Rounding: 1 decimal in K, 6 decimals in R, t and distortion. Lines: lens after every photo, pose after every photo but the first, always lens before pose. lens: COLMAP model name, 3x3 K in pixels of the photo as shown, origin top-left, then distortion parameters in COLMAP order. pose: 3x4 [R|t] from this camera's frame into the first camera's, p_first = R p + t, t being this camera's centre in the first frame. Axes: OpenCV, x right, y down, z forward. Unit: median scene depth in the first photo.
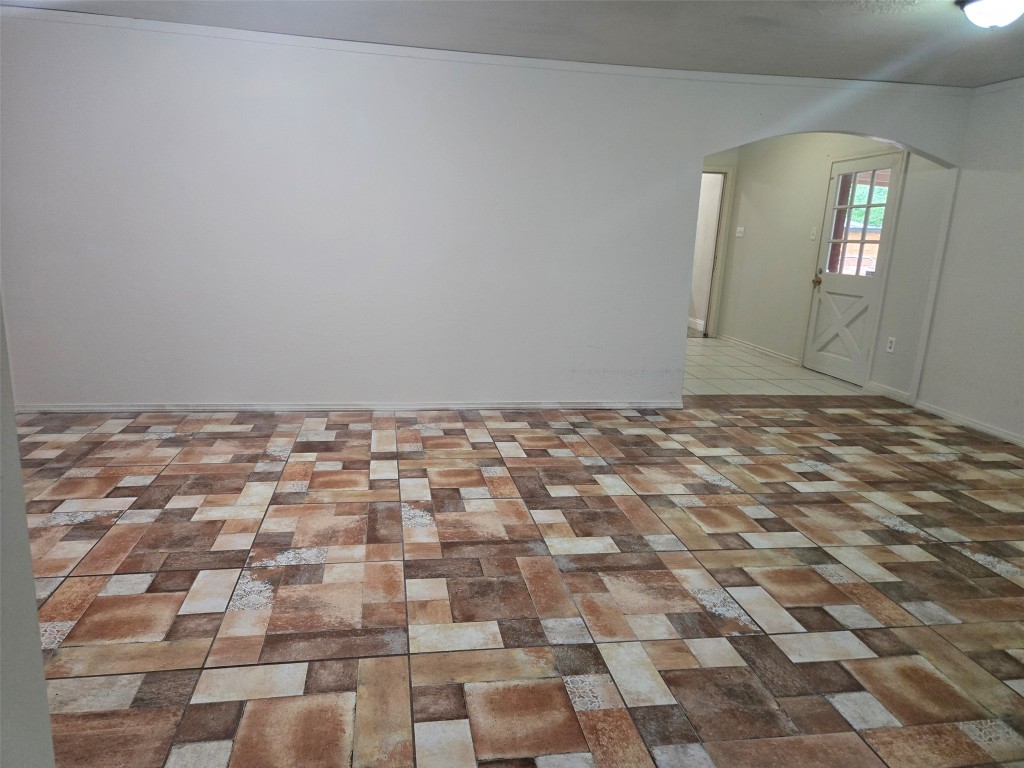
lens RADIAL K [[676.6, 0, 509.0], [0, 676.6, 385.3], [0, 0, 1]] dist [0.031296, -0.006337]
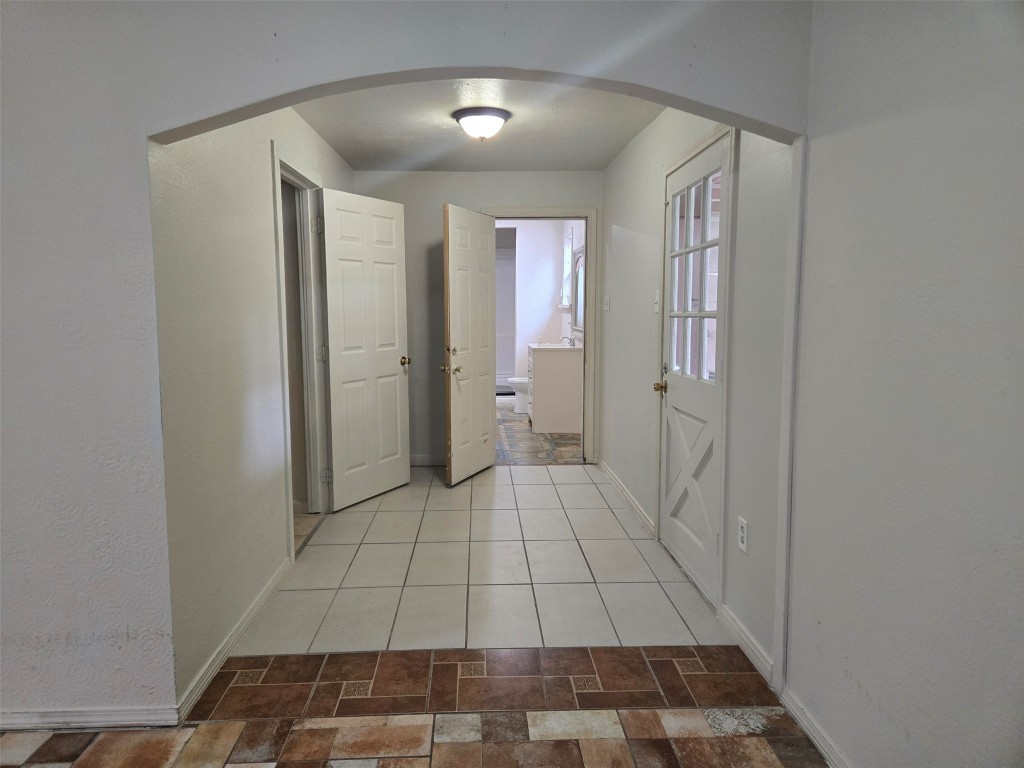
lens RADIAL K [[673.5, 0, 510.7], [0, 673.5, 381.0], [0, 0, 1]] dist [0.007512, 0.000974]
pose [[0.992479, -0.030668, -0.118508, 0.399995], [0.016576, 0.992862, -0.118115, -0.095812], [0.121284, 0.115263, 0.985903, 0.453973]]
